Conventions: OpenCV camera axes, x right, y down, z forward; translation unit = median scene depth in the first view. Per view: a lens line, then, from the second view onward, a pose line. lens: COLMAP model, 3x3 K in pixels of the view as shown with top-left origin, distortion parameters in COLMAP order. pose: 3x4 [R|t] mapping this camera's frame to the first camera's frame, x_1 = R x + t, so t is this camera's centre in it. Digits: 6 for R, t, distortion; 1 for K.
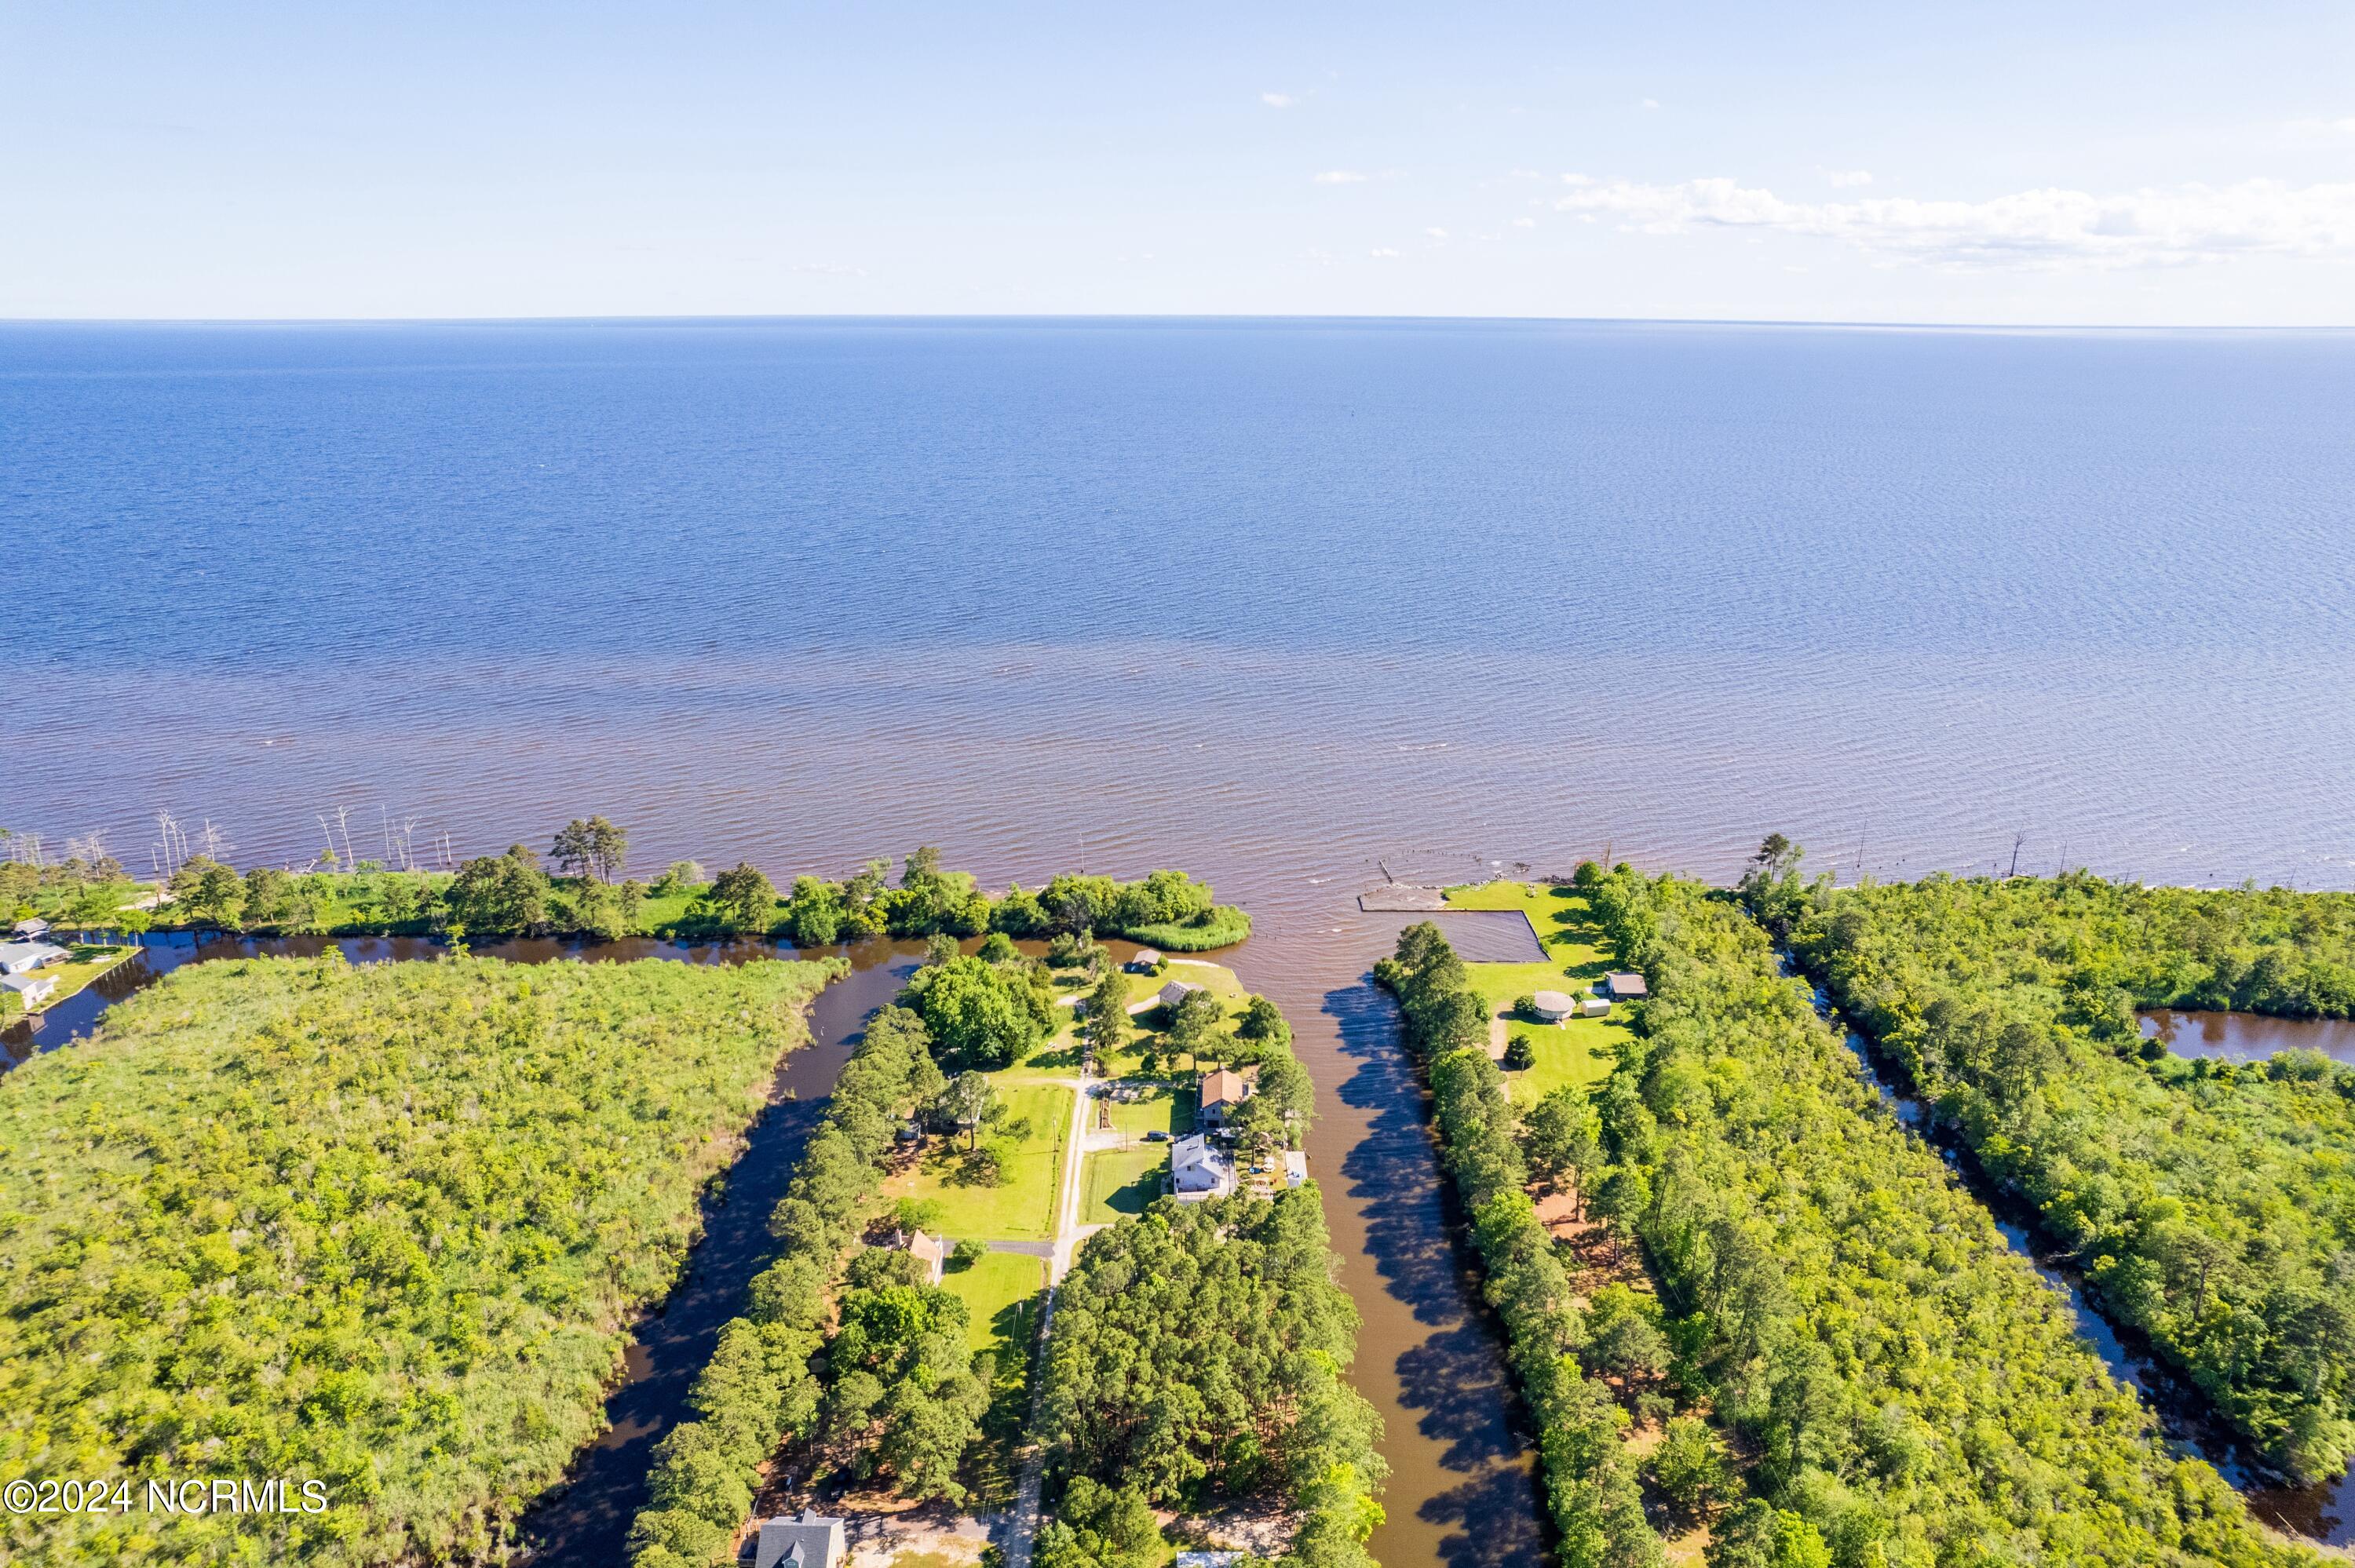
lens RADIAL K [[1511.3, 0, 1185.4], [0, 1511.3, 784.0], [0, 0, 1]] dist [-0.068662, 0.062854]
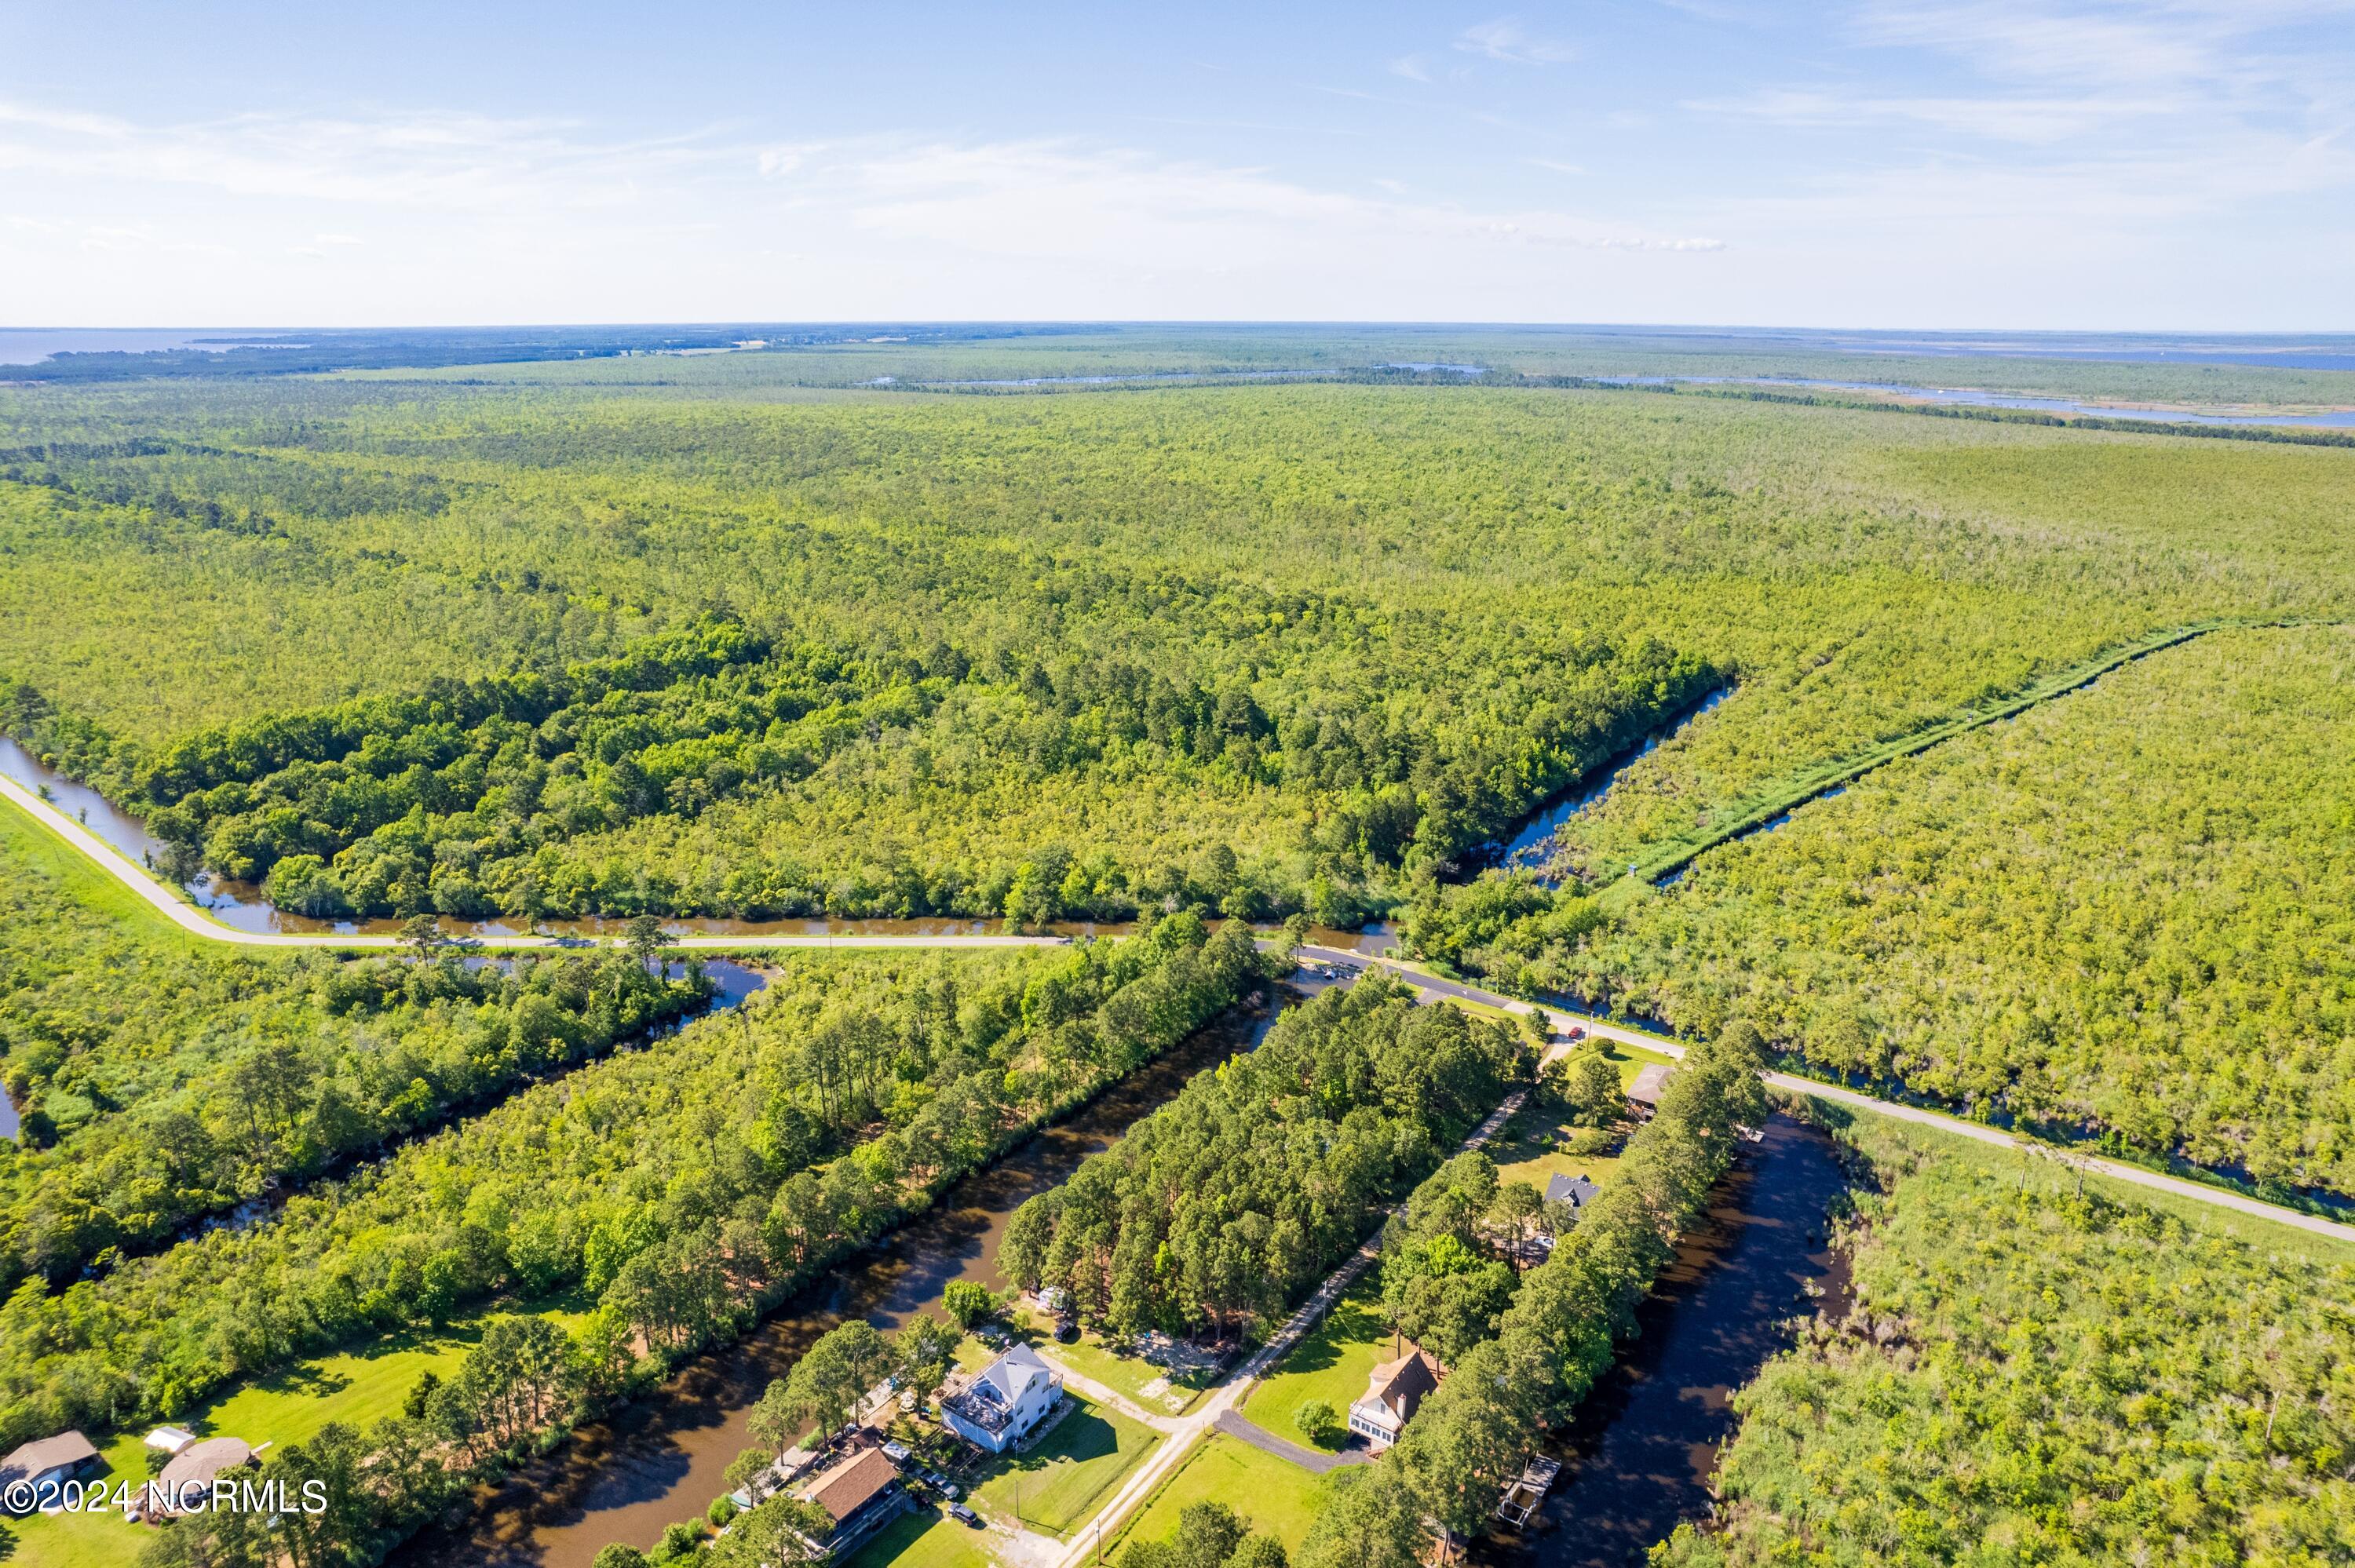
lens RADIAL K [[1508.9, 0, 1189.2], [0, 1508.9, 756.0], [0, 0, 1]] dist [-0.068633, 0.069083]
pose [[-0.825014, -0.165581, 0.540310, -0.380886], [0.167949, 0.841069, 0.514195, -0.358092], [-0.539579, 0.514962, -0.666085, 1.128414]]
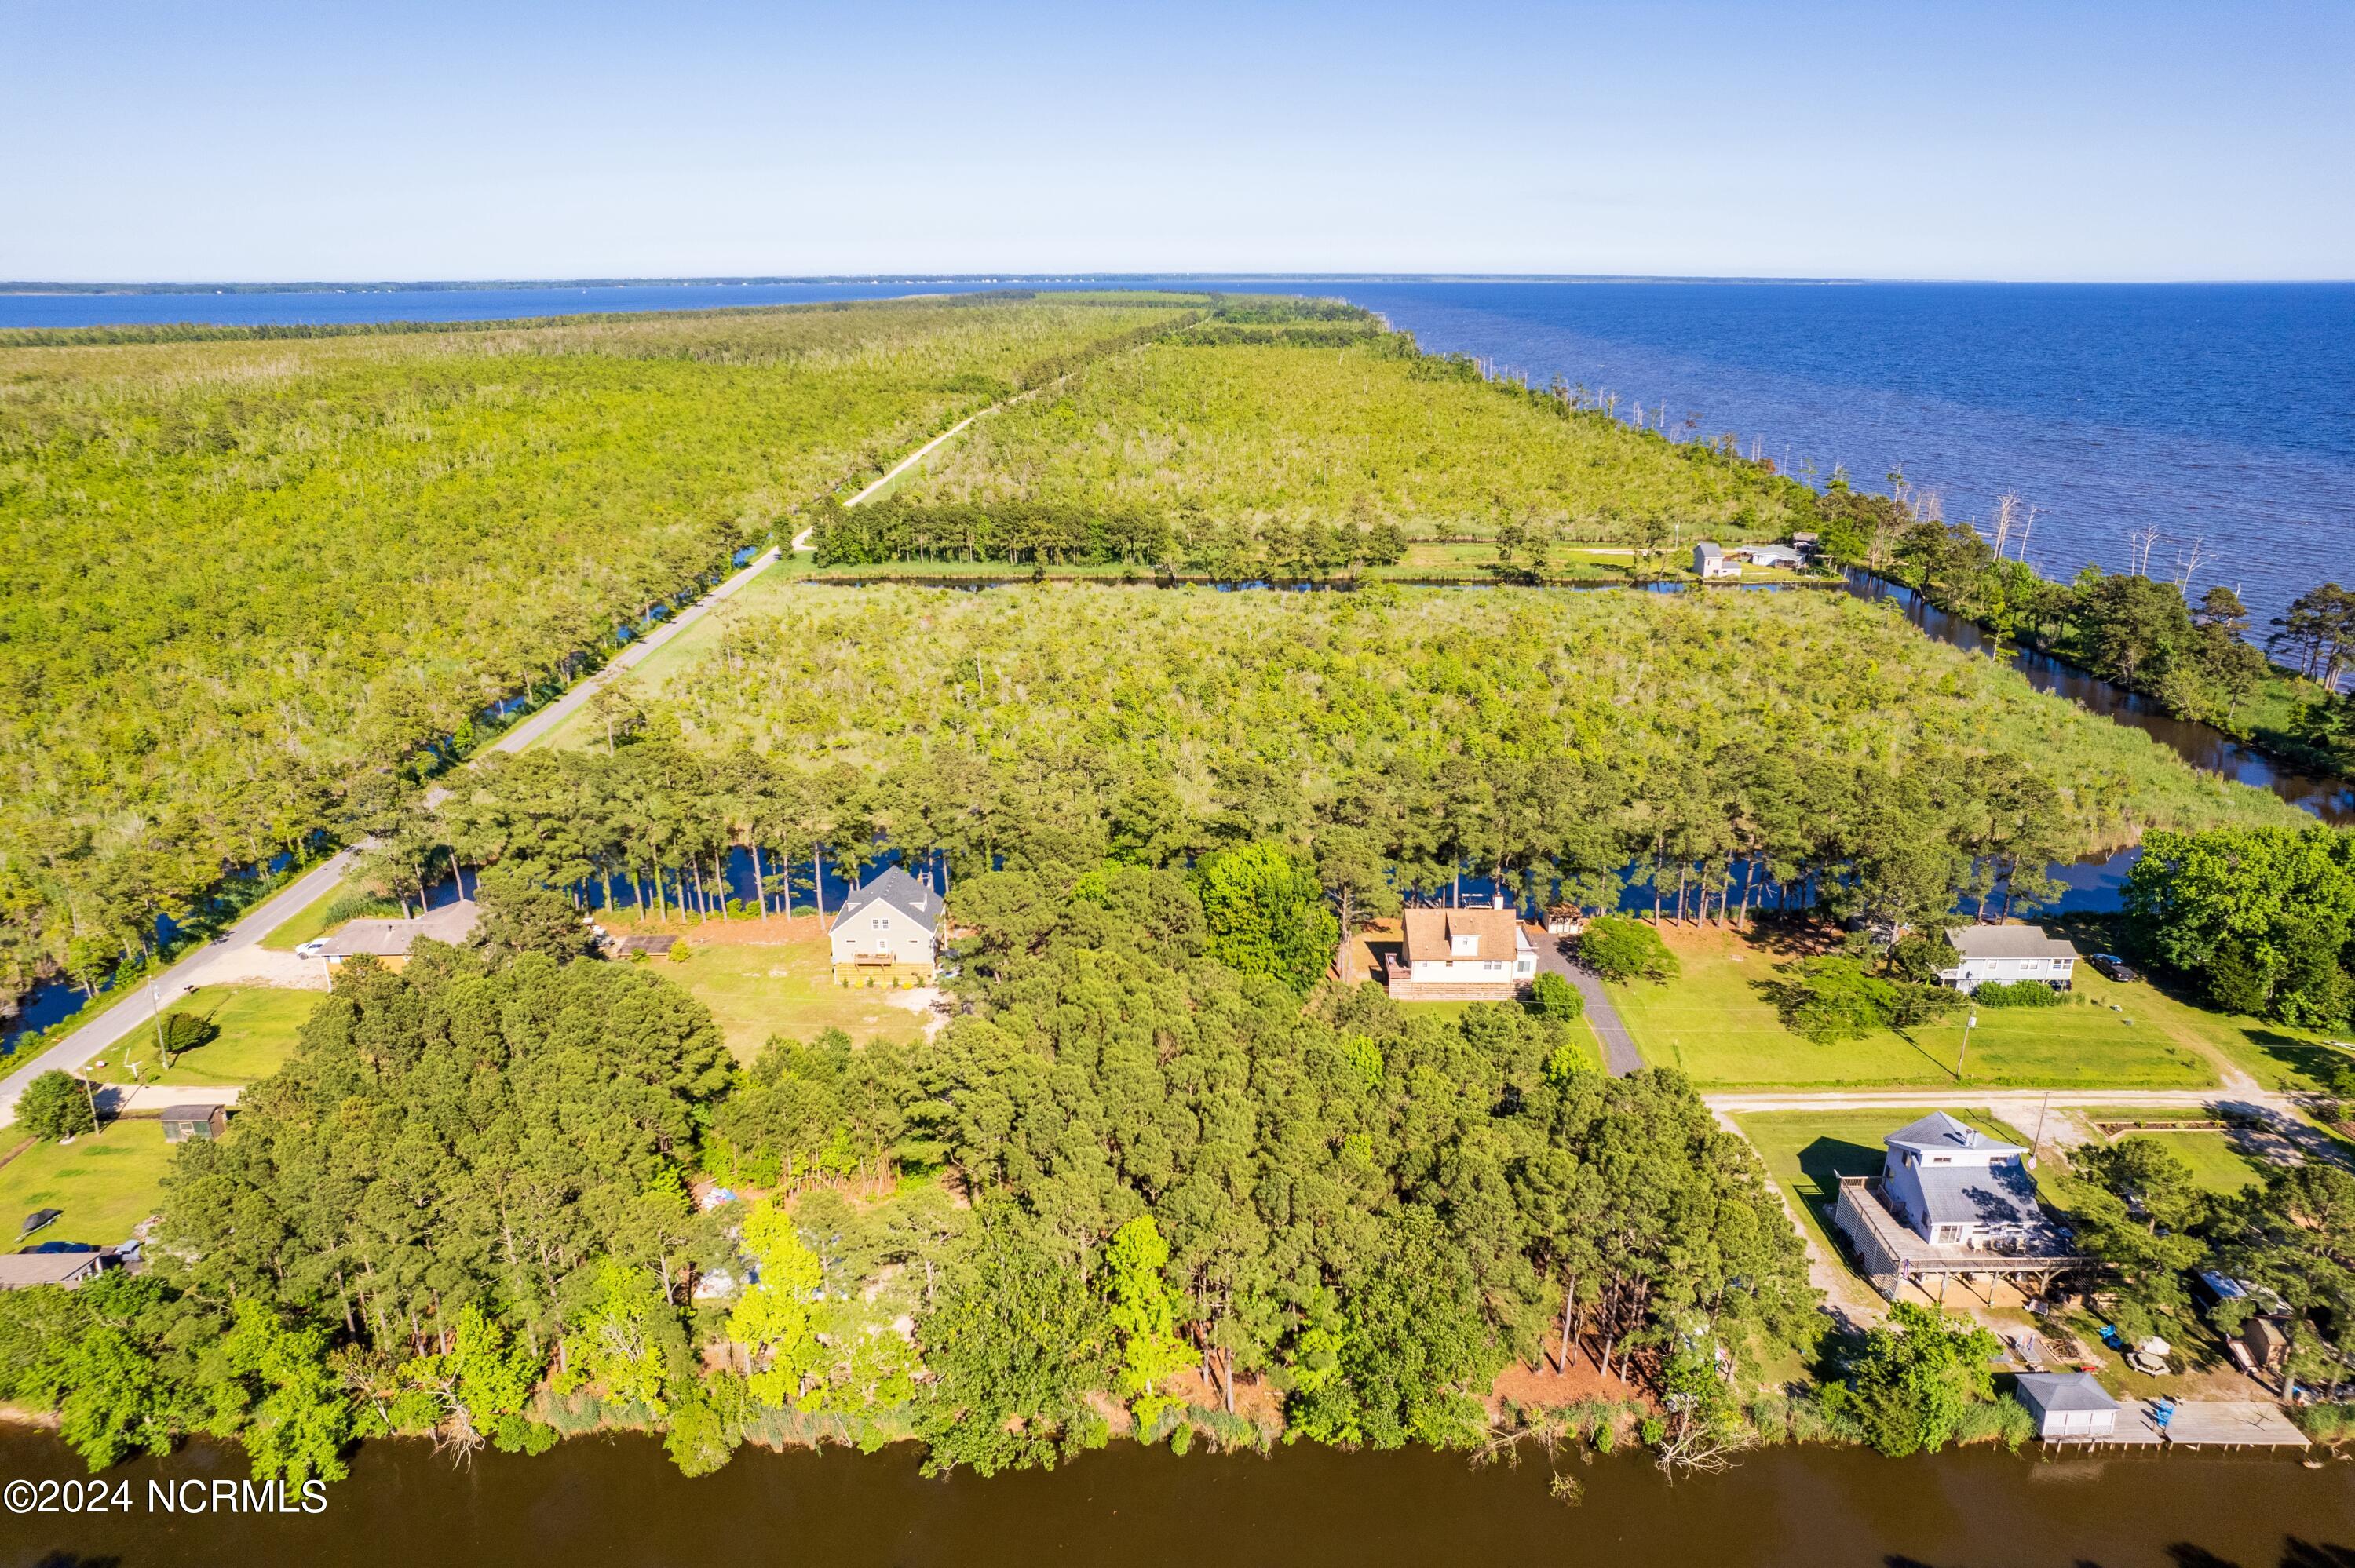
lens RADIAL K [[1520.8, 0, 1177.5], [0, 1520.8, 784.0], [0, 0, 1]] dist [-0.072017, 0.065439]
pose [[0.004718, 0.320138, -0.947359, 0.318446], [-0.308430, 0.901647, 0.303154, 0.079458], [0.951235, 0.290764, 0.102994, 0.619426]]
